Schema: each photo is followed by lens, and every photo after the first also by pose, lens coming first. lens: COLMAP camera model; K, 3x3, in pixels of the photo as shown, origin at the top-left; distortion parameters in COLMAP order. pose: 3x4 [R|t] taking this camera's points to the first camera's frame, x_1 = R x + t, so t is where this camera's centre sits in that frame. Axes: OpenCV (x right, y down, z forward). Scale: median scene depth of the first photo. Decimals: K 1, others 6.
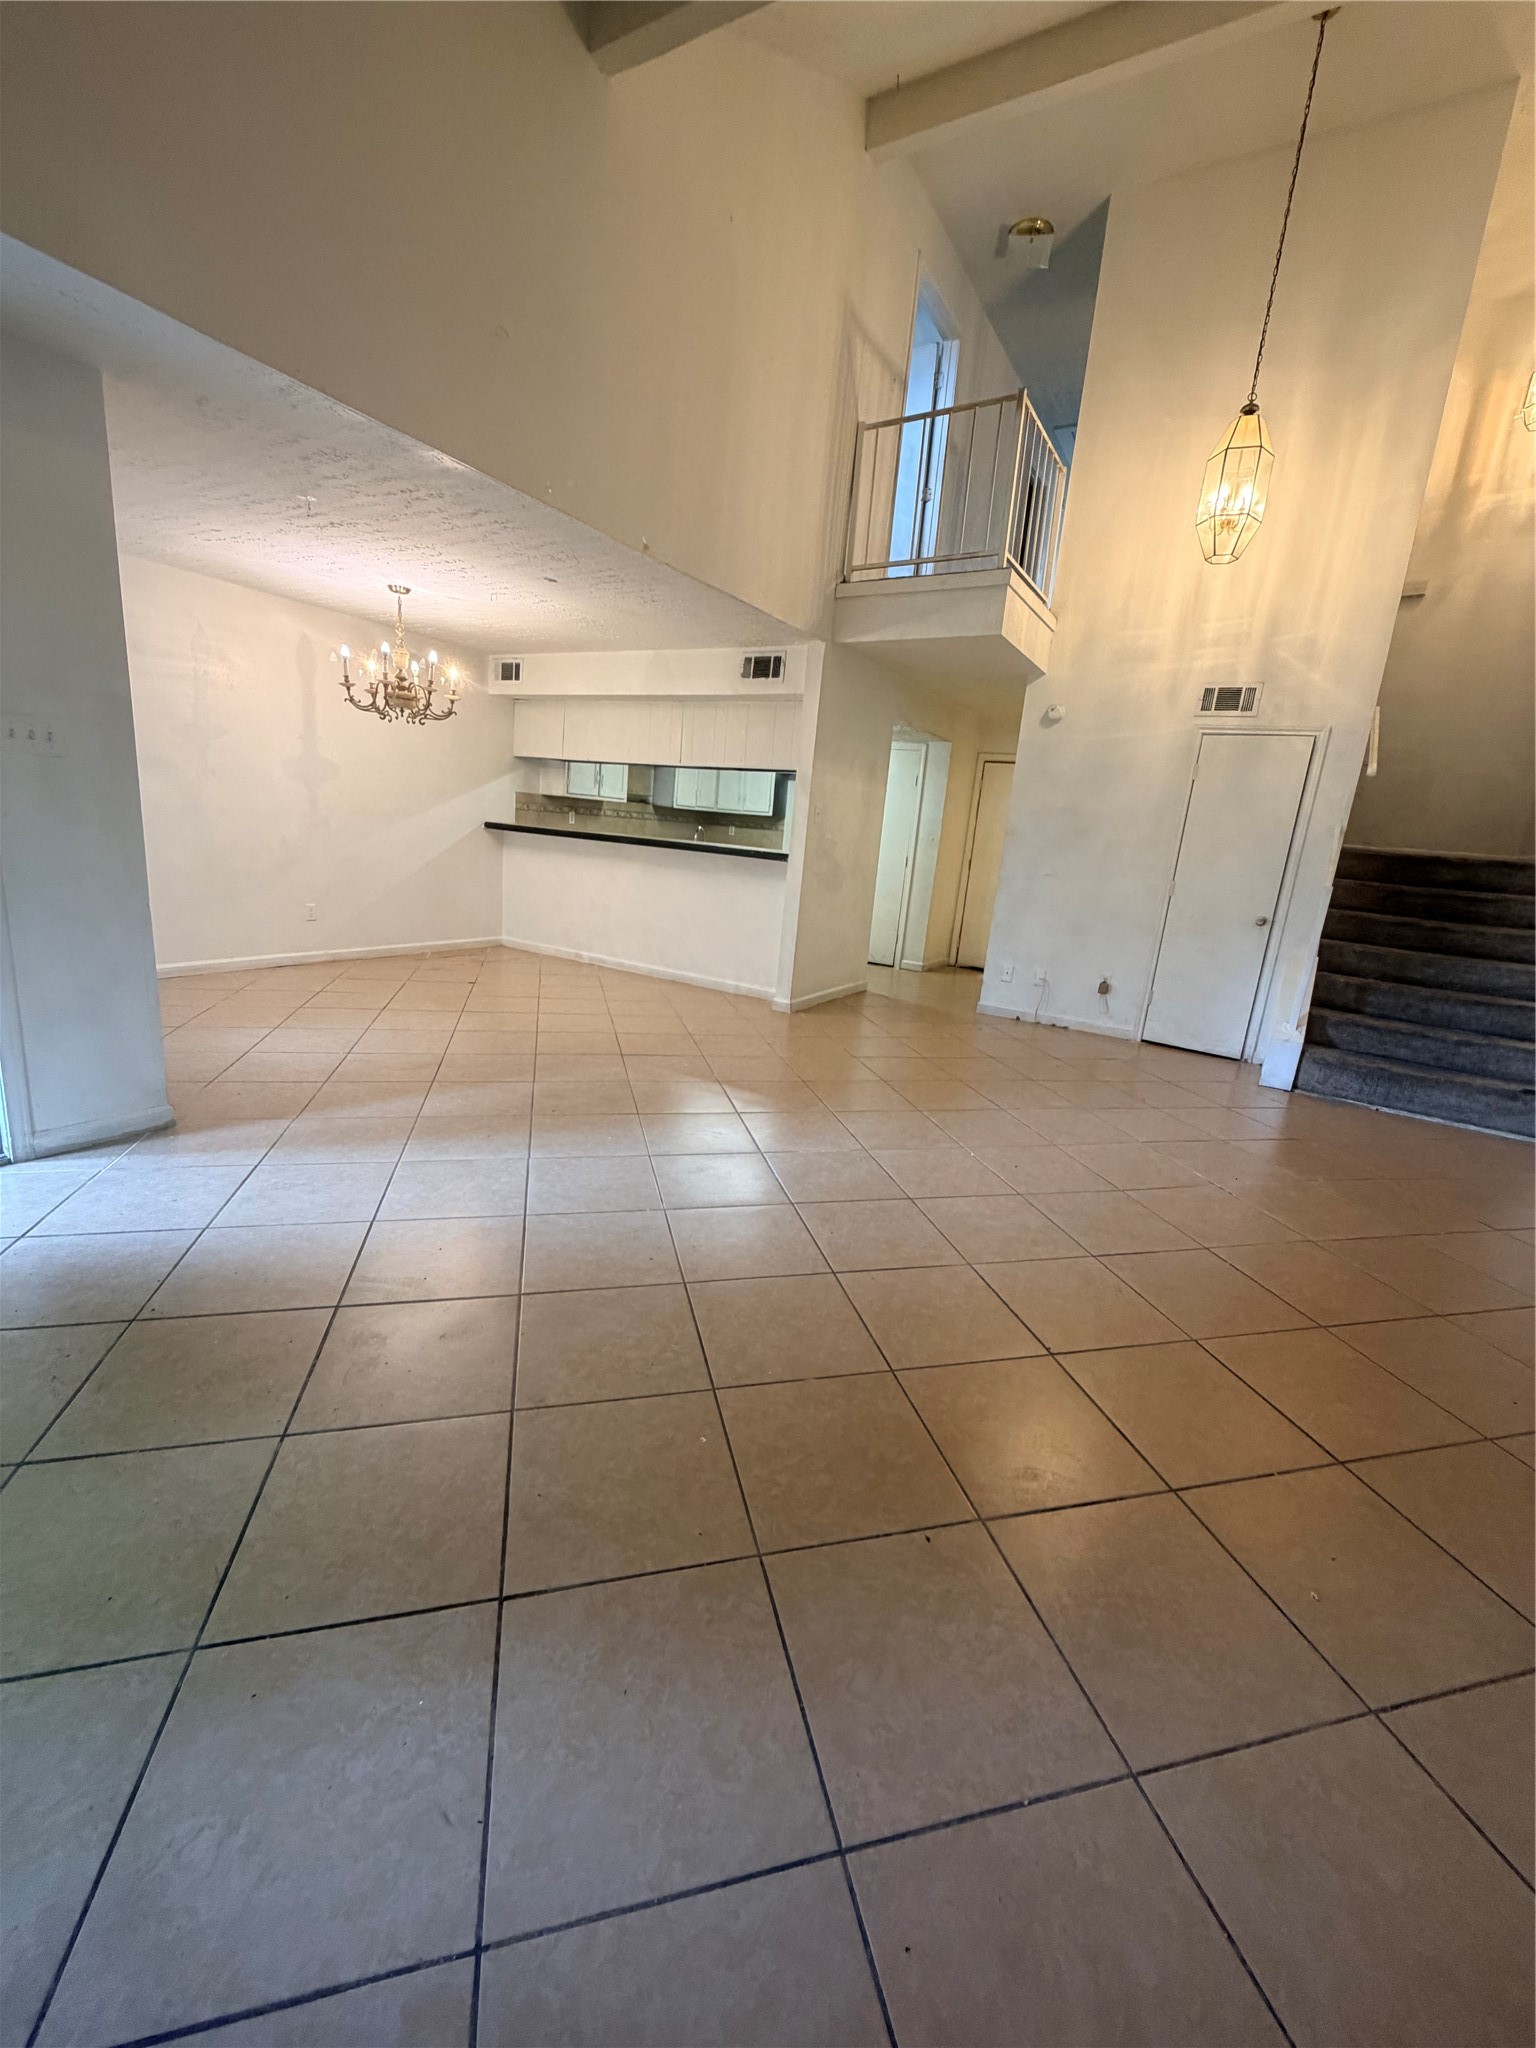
lens RADIAL K [[824.1, 0, 760.4], [0, 824.1, 1021.2], [0, 0, 1]] dist [0.003083, -0.000312]
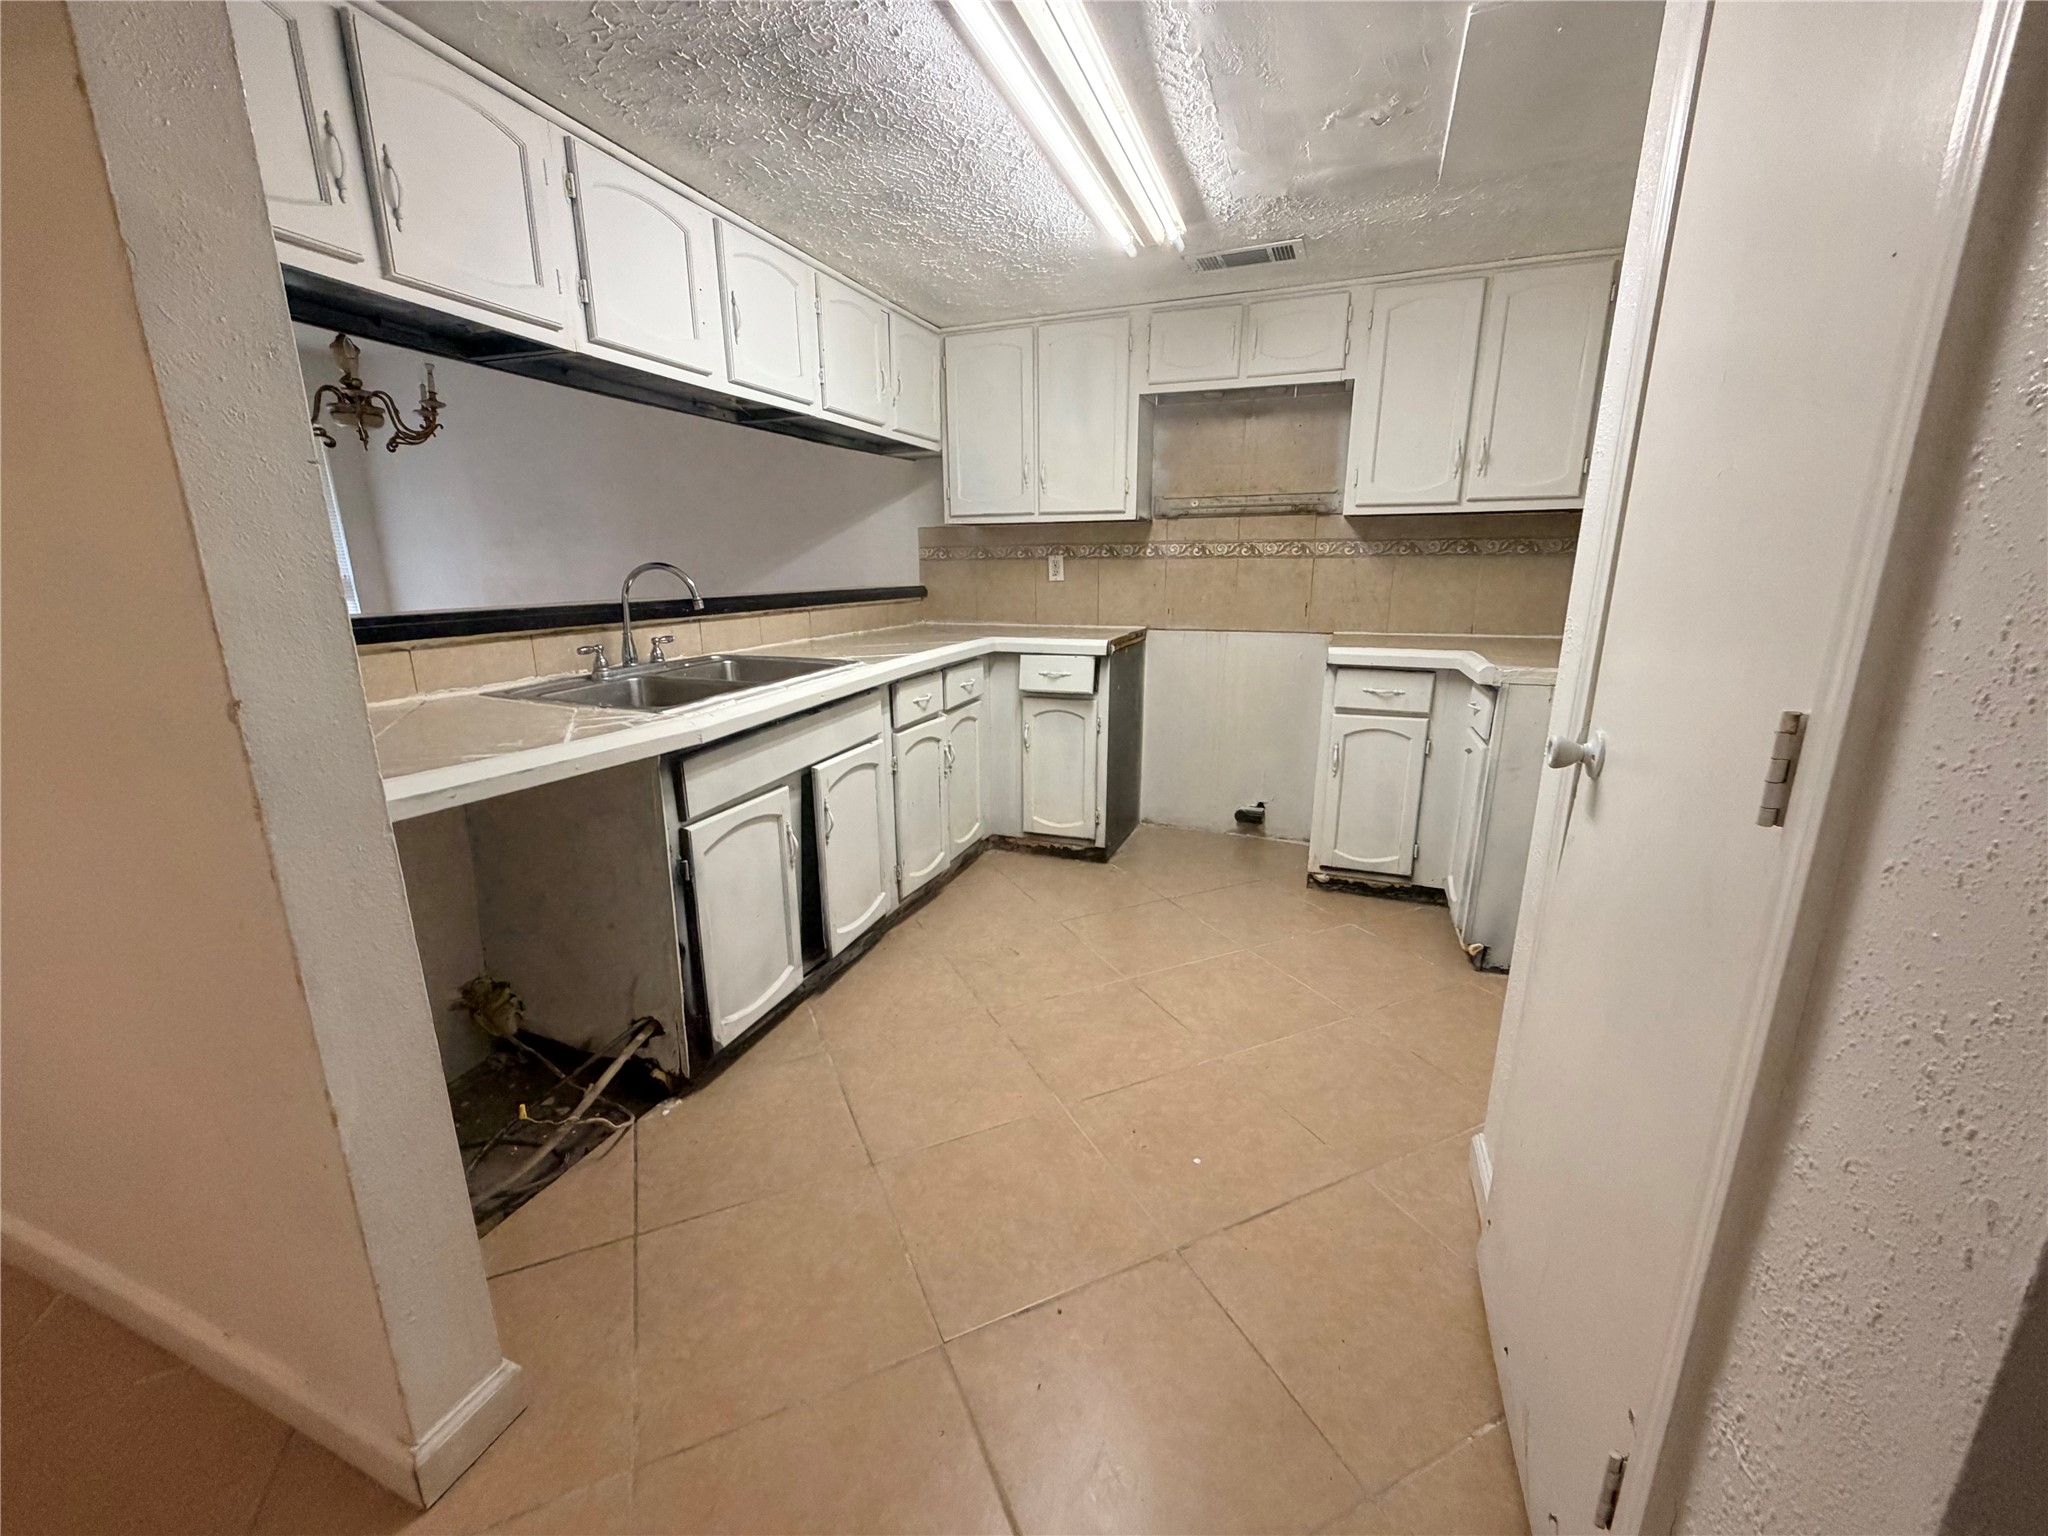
lens RADIAL K [[824.1, 0, 1016.8], [0, 824.1, 764.8], [0, 0, 1]] dist [0.003083, -0.000312]
pose [[0.182004, 0.164159, -0.969498, 0.306515], [-0.203956, 0.970825, 0.126095, -0.249781], [0.961913, 0.174785, 0.210175, 1.164246]]
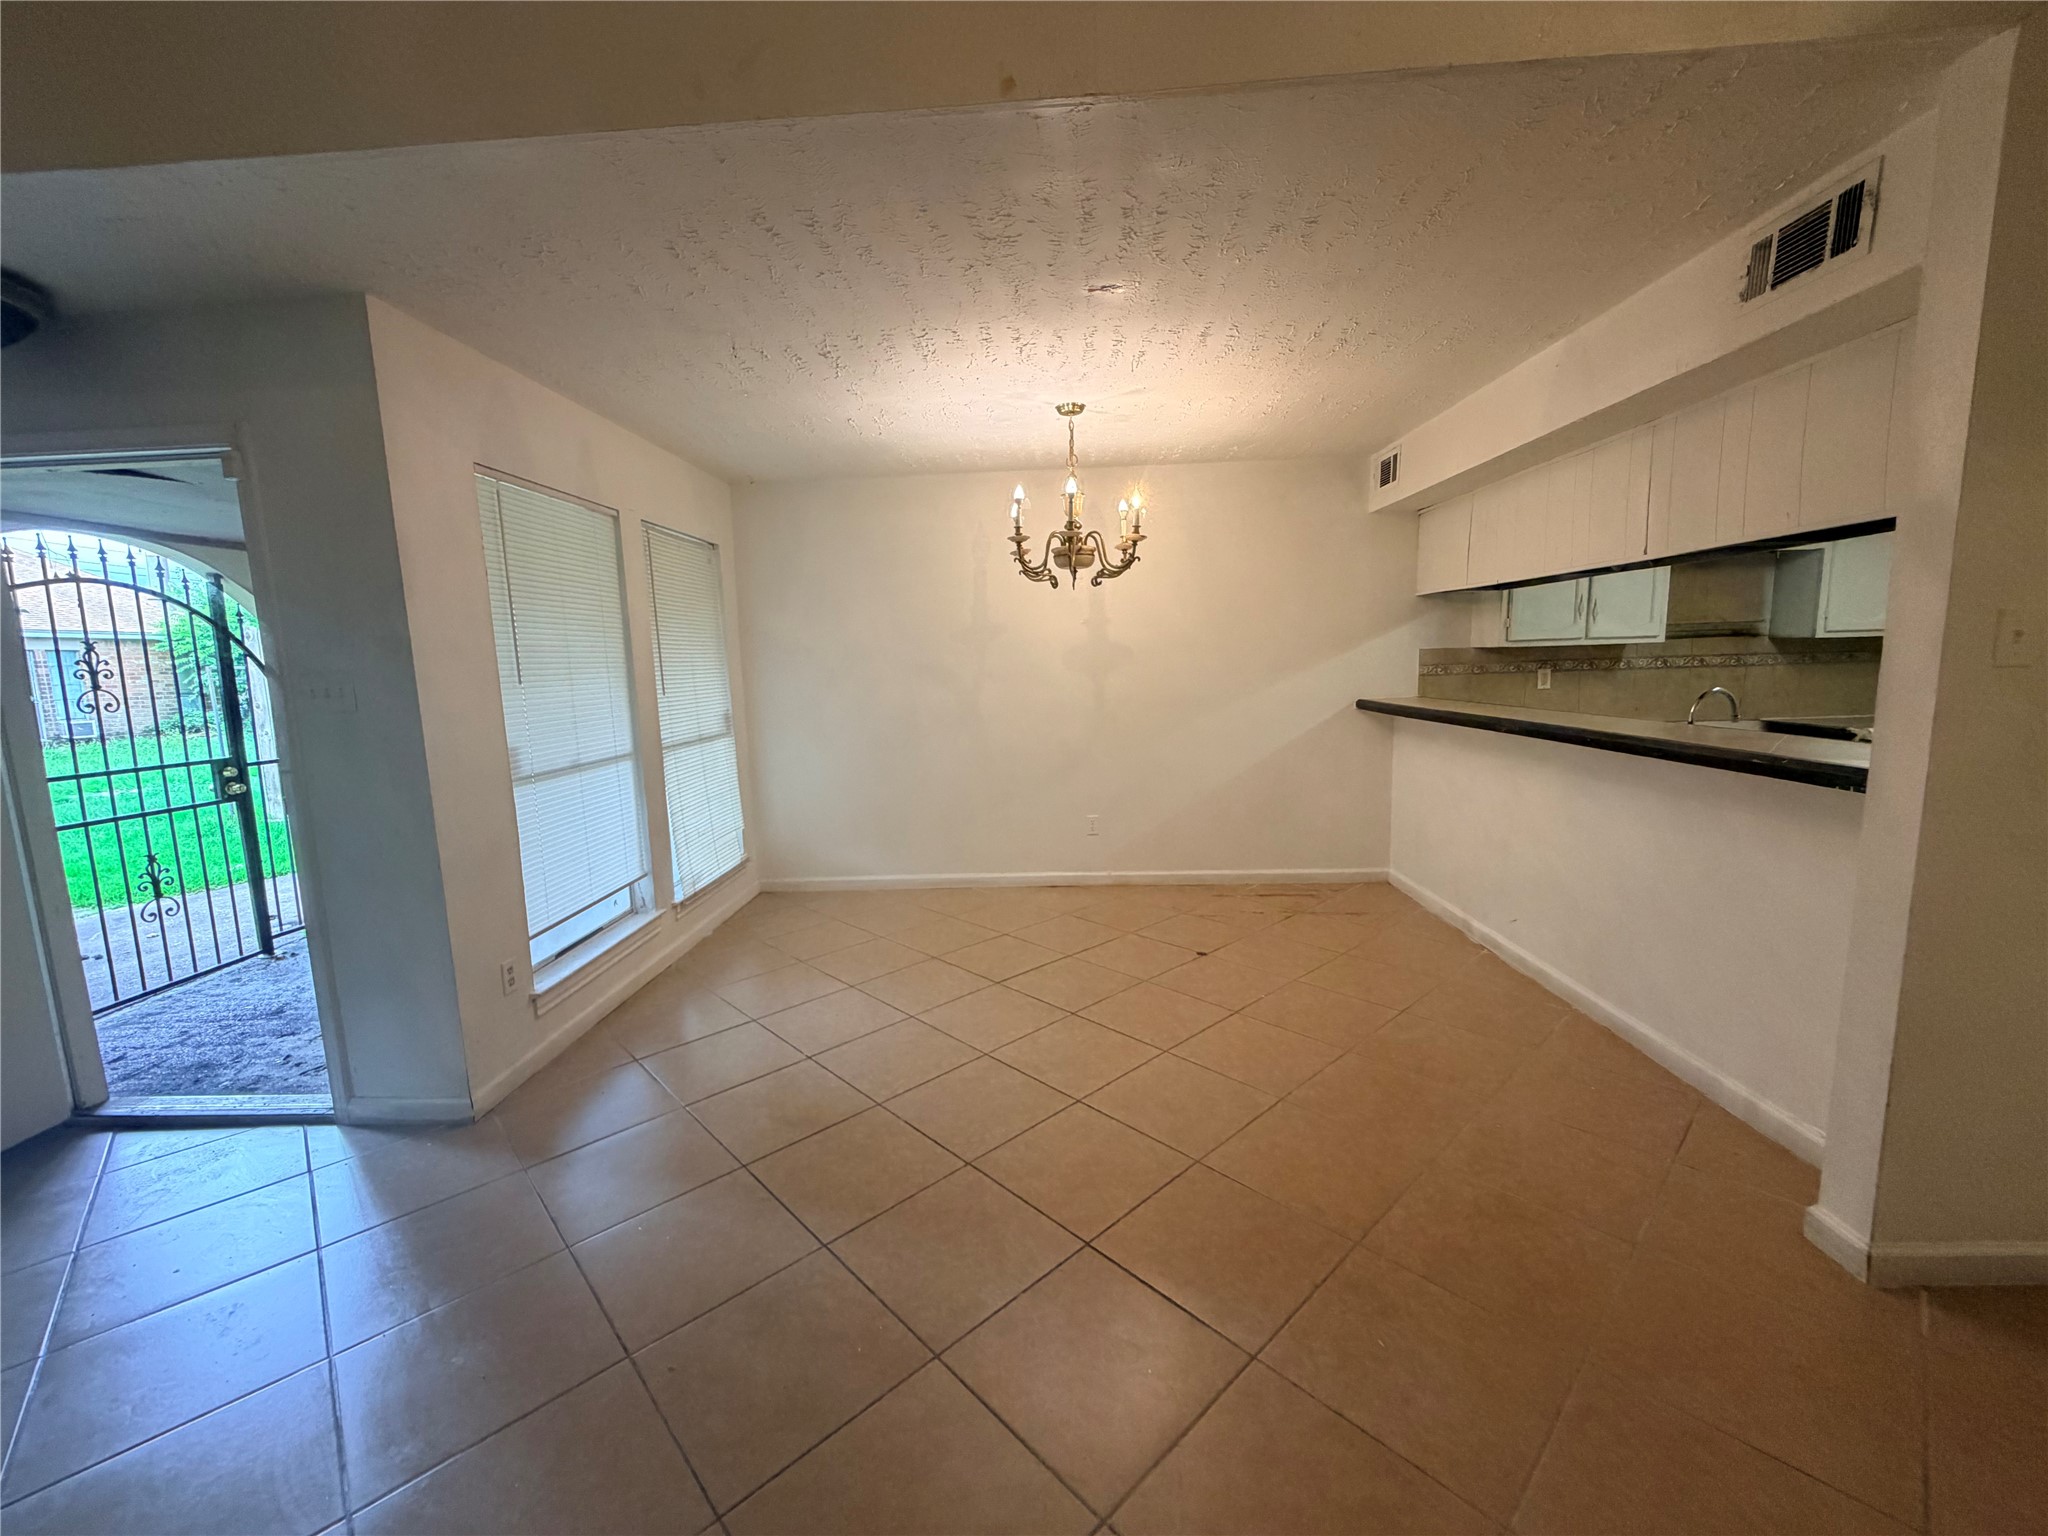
lens RADIAL K [[824.1, 0, 1020.9], [0, 824.1, 769.3], [0, 0, 1]] dist [0.003083, -0.000312]
pose [[0.479723, 0.017495, -0.877246, 0.142434], [-0.134313, 0.989482, -0.053716, -0.130759], [0.867079, 0.143594, 0.477027, 0.522468]]
